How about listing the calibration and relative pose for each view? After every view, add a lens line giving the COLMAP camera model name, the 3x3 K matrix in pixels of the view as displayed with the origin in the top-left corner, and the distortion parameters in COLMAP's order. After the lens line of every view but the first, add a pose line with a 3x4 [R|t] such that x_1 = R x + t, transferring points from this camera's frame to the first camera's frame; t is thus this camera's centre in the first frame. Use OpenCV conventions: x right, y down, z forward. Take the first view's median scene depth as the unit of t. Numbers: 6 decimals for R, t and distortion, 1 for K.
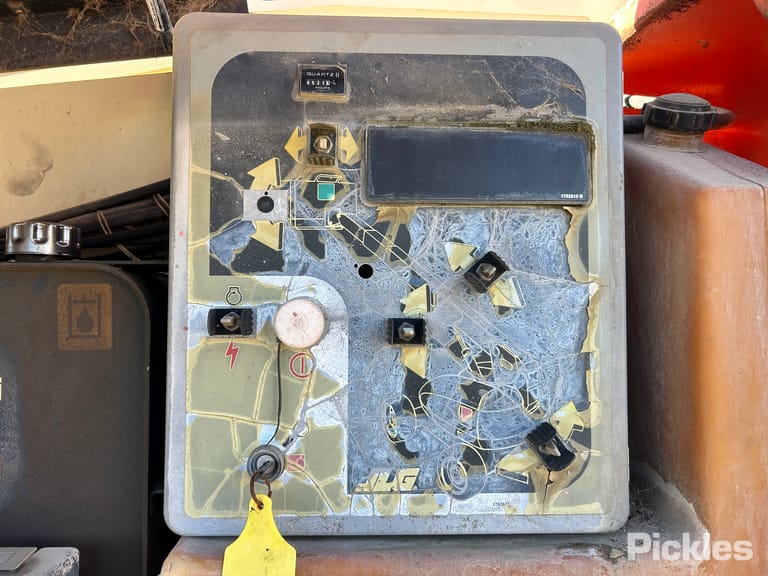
lens RADIAL K [[582.4, 0, 383.4], [0, 582.4, 288.5], [0, 0, 1]] dist [0.040411, -0.041415]
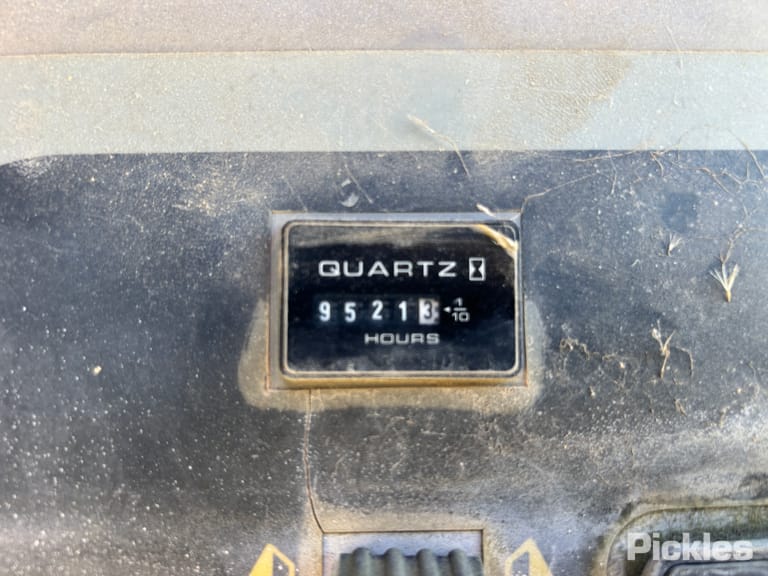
lens RADIAL K [[582.4, 0, 382.8], [0, 582.4, 287.2], [0, 0, 1]] dist [0.040411, -0.041415]
pose [[0.999870, -0.013647, -0.008607, -0.107904], [0.013429, 0.999600, -0.024880, -0.354757], [0.008944, 0.024761, 0.999653, 0.809072]]
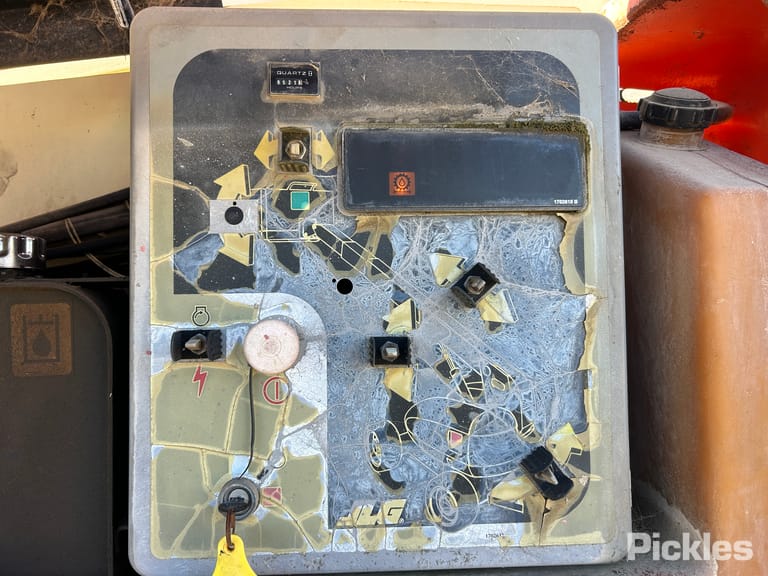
lens RADIAL K [[582.4, 0, 384.1], [0, 582.4, 286.8], [0, 0, 1]] dist [0.040411, -0.041415]
pose [[0.999792, -0.016323, 0.012234, 0.020777], [0.016230, 0.999839, 0.007666, -0.034981], [-0.012357, -0.007466, 0.999896, 0.076453]]
